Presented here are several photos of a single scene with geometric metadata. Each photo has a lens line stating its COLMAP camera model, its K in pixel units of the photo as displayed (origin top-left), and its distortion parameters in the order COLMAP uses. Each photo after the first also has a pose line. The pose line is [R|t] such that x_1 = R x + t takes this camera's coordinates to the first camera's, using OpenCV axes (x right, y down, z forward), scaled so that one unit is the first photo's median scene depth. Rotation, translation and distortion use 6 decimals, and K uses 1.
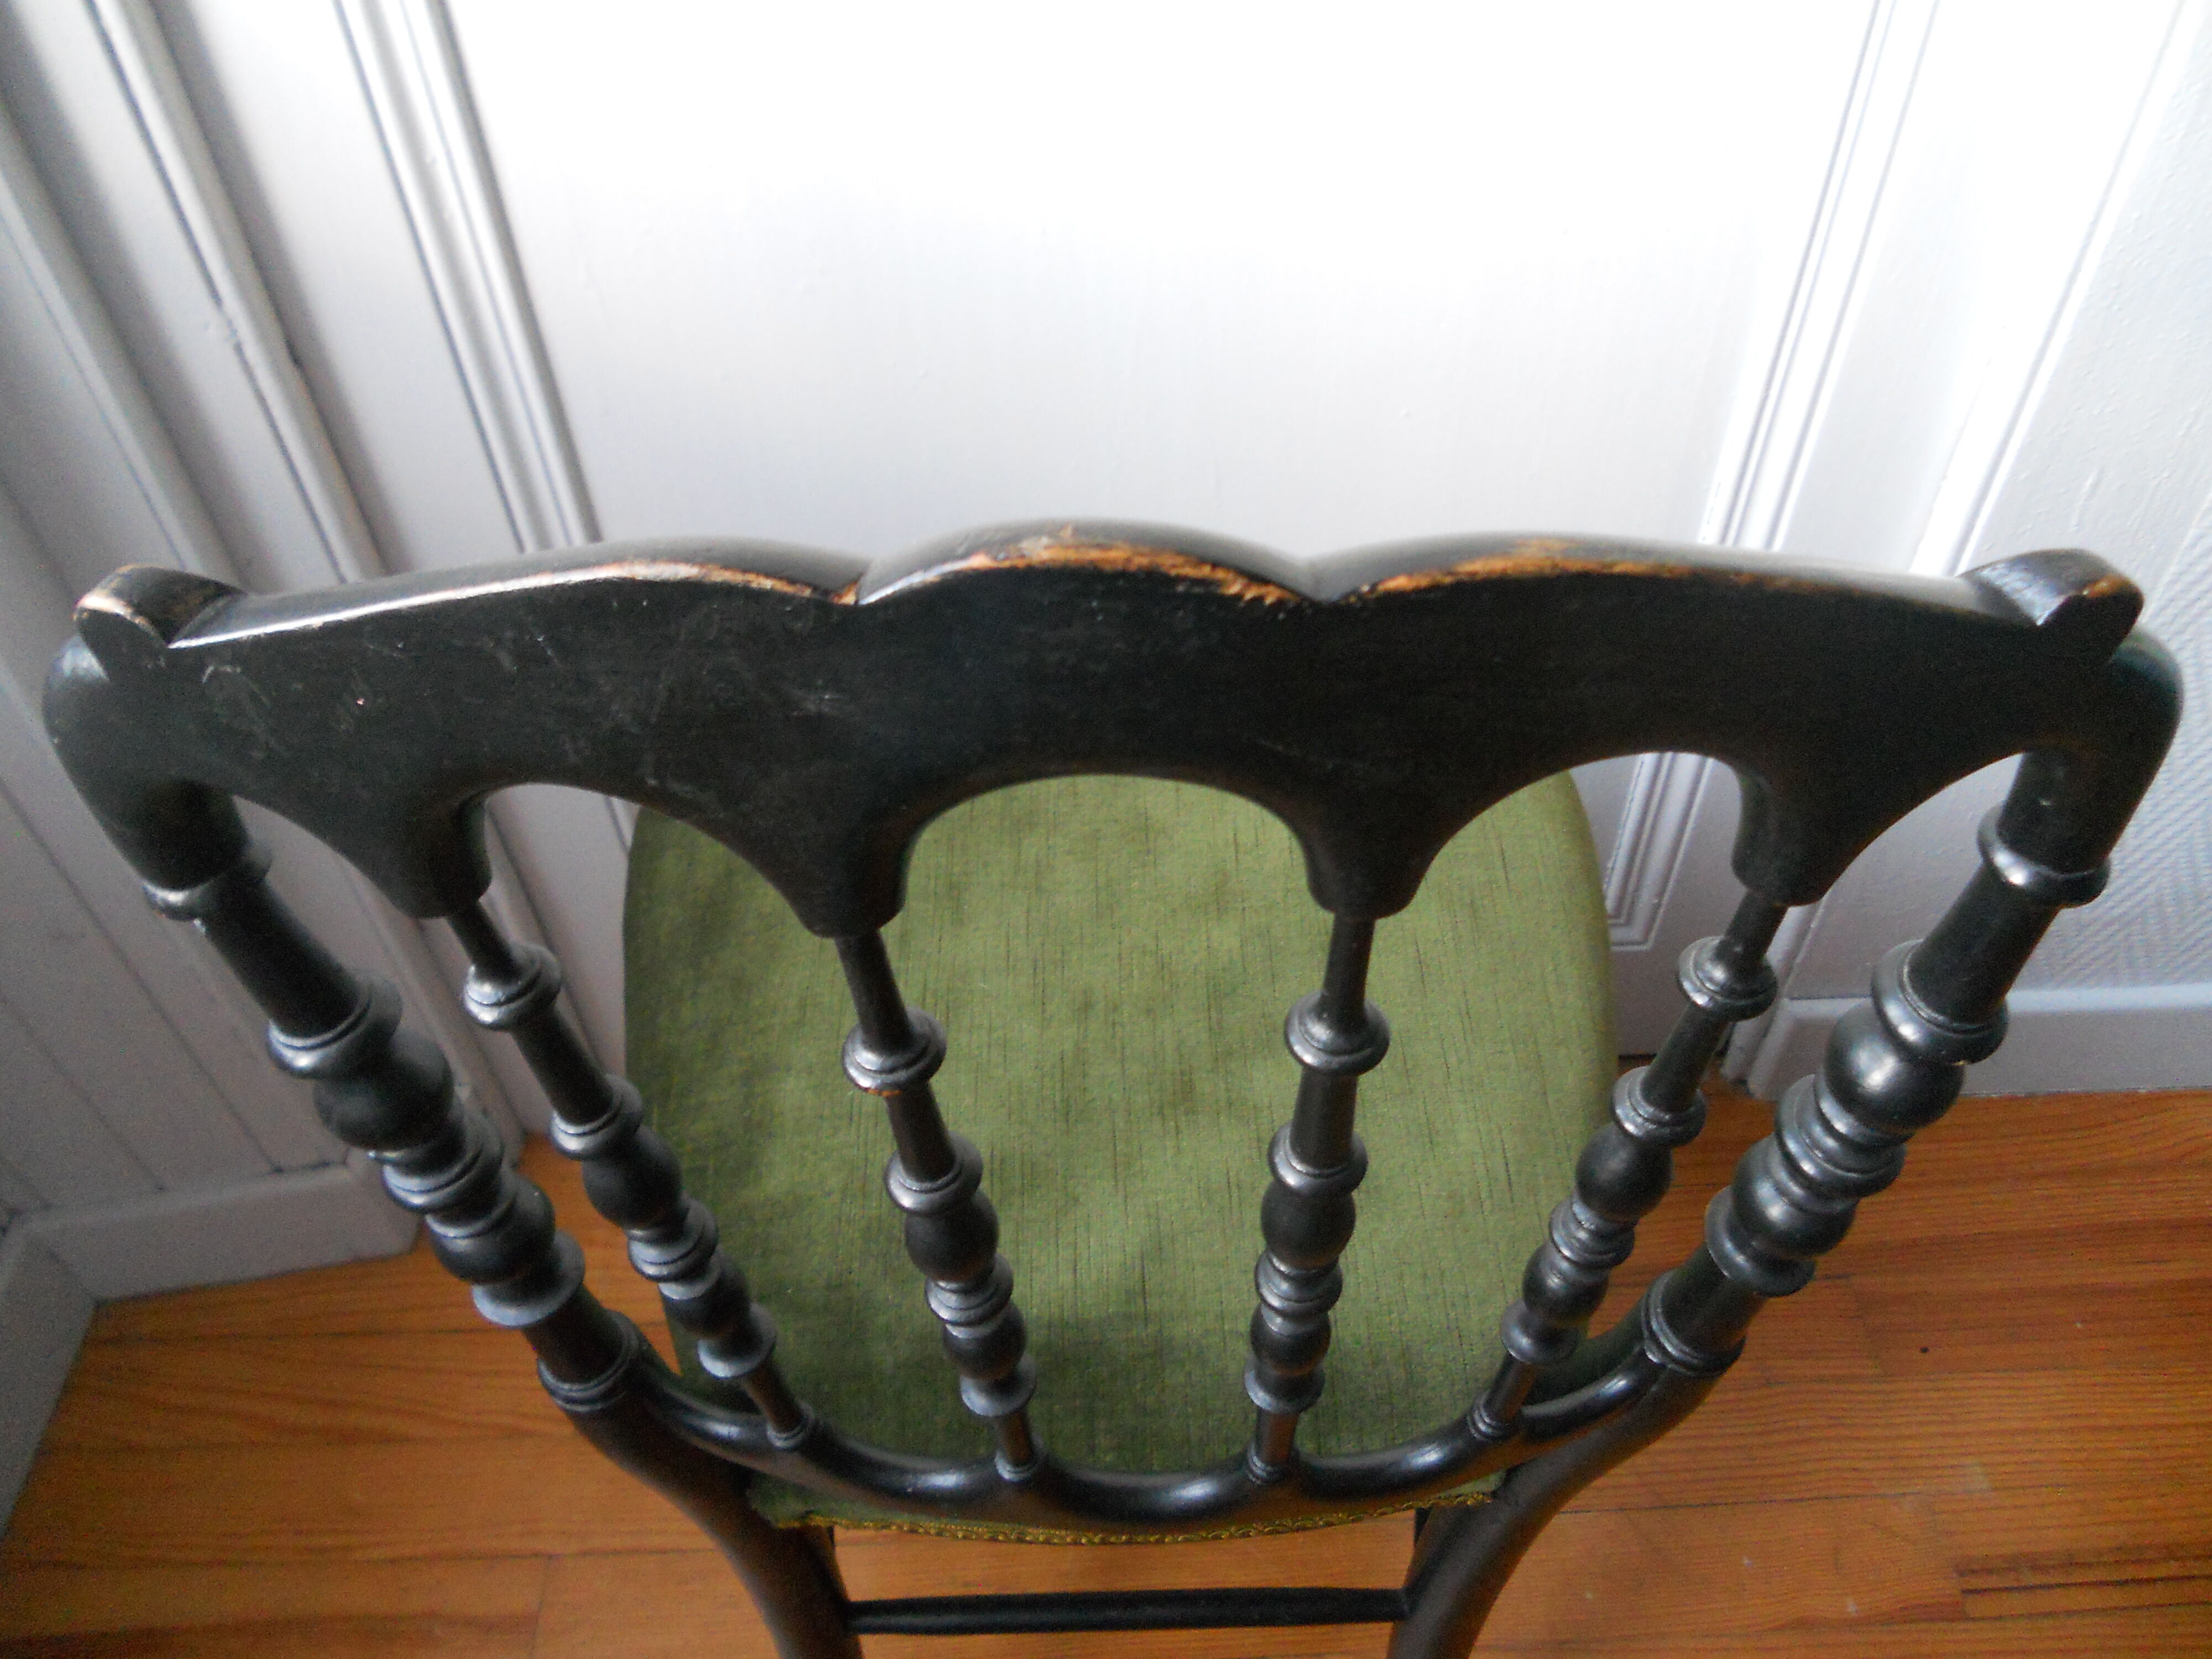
lens RADIAL K [[1599.8, 0, 1128.3], [0, 1599.8, 829.0], [0, 0, 1]] dist [-0.042081, 0.004076]
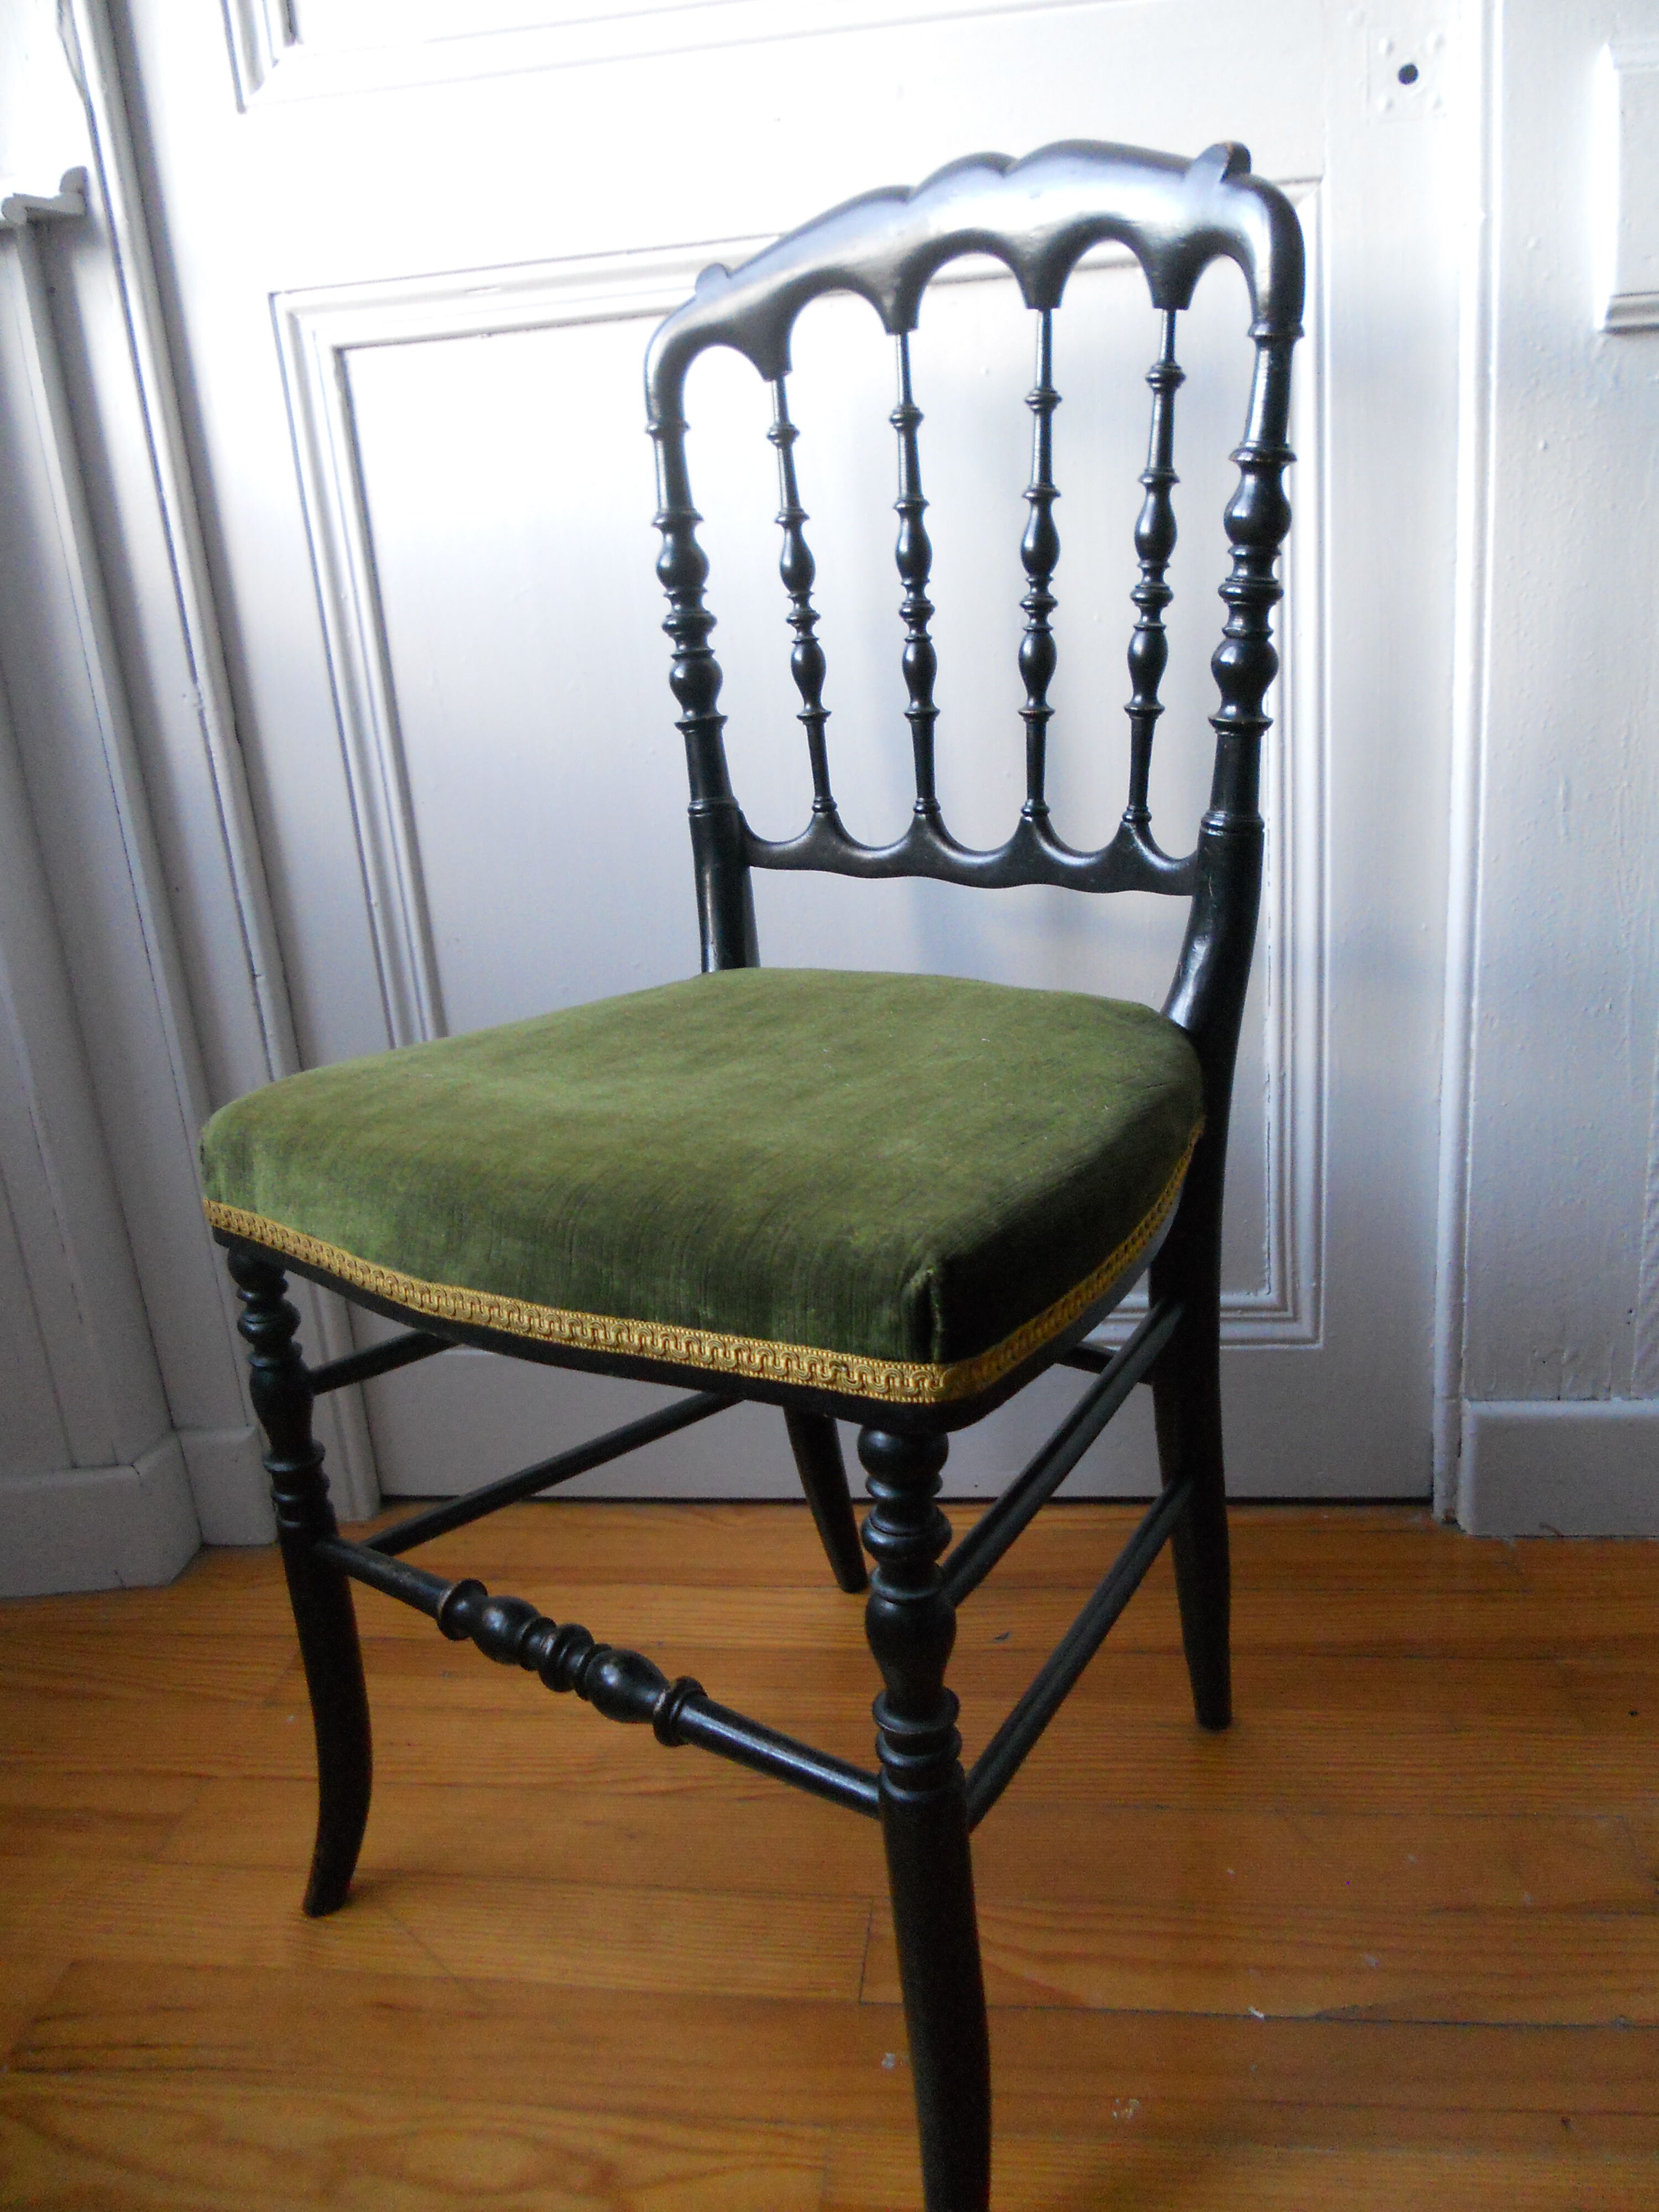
lens RADIAL K [[1599.8, 0, 829.5], [0, 1599.8, 1106.0], [0, 0, 1]] dist [-0.042081, 0.004076]
pose [[0.987145, -0.002186, -0.159814, 0.209772], [-0.071219, 0.889133, -0.452072, 0.524808], [0.143084, 0.457643, 0.877548, -0.055389]]
